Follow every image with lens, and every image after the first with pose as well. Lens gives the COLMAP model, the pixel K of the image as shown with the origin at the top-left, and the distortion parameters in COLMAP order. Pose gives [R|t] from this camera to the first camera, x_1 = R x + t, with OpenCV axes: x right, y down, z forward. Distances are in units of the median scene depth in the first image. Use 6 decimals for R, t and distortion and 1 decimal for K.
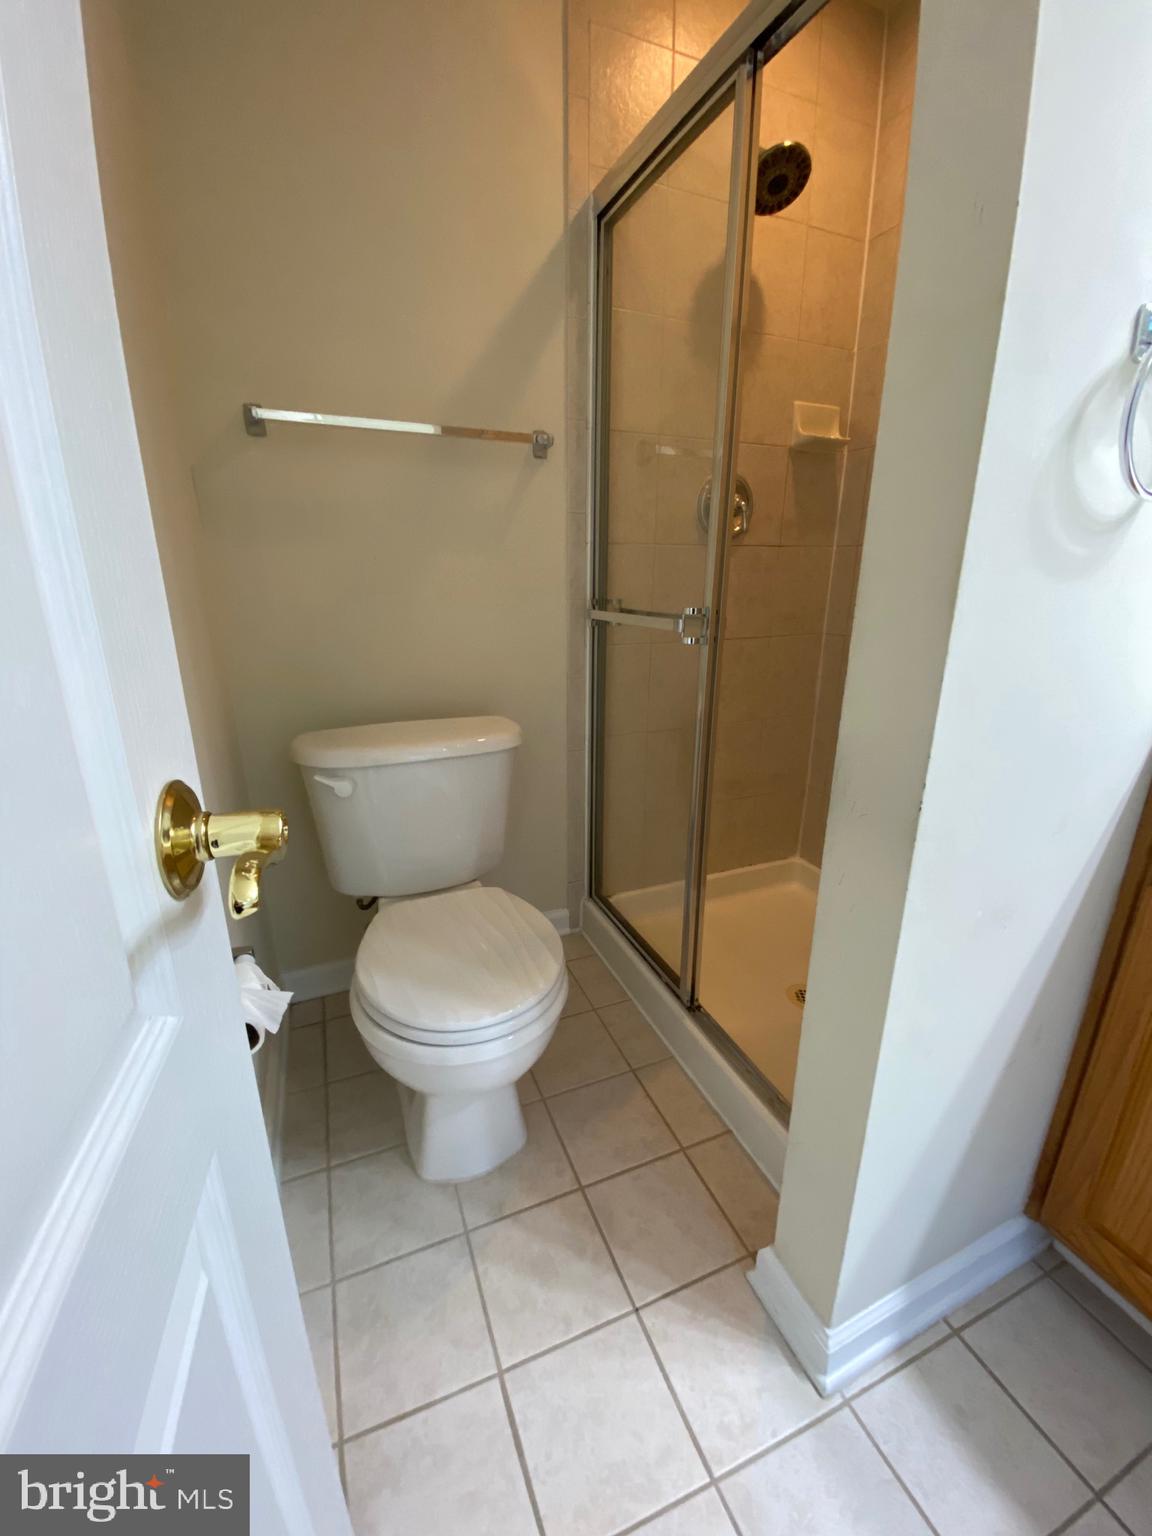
lens RADIAL K [[627.2, 0, 571.5], [0, 627.2, 768.9], [0, 0, 1]] dist [0.024924, -0.020756]
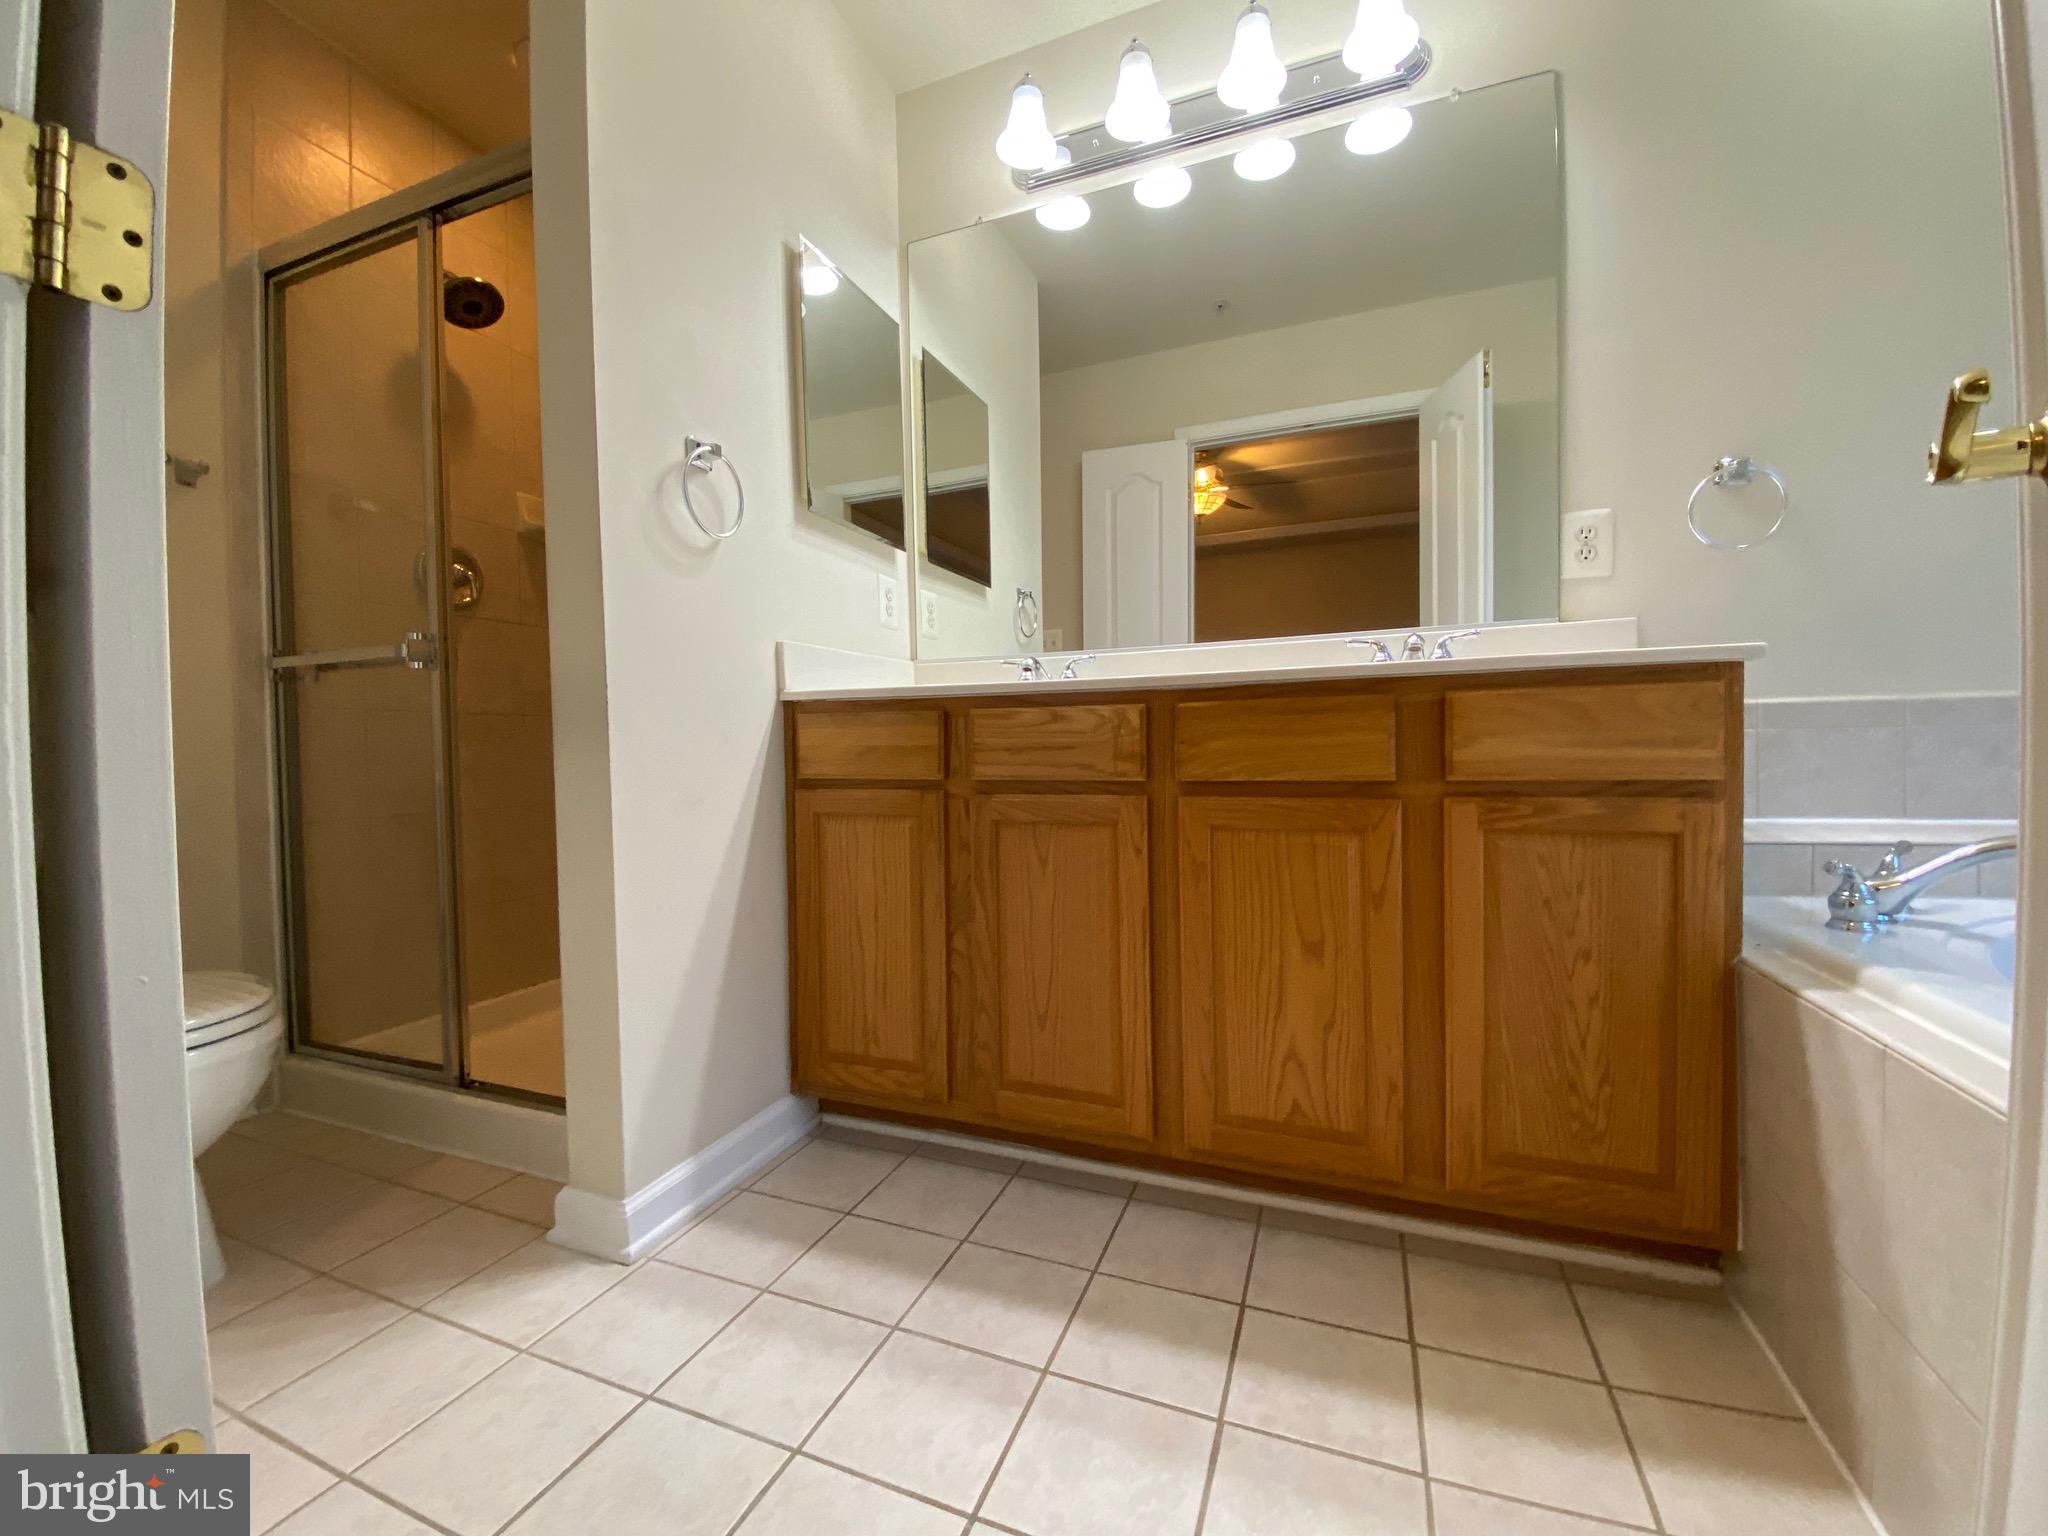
lens RADIAL K [[834.3, 0, 1024.0], [0, 834.3, 768.0], [0, 0, 1]] dist [0.020121, -0.020797]
pose [[0.693932, -0.031029, 0.719372, -0.091552], [0.233323, 0.954854, -0.183886, 0.370630], [-0.681190, 0.295450, 0.669843, -0.441114]]
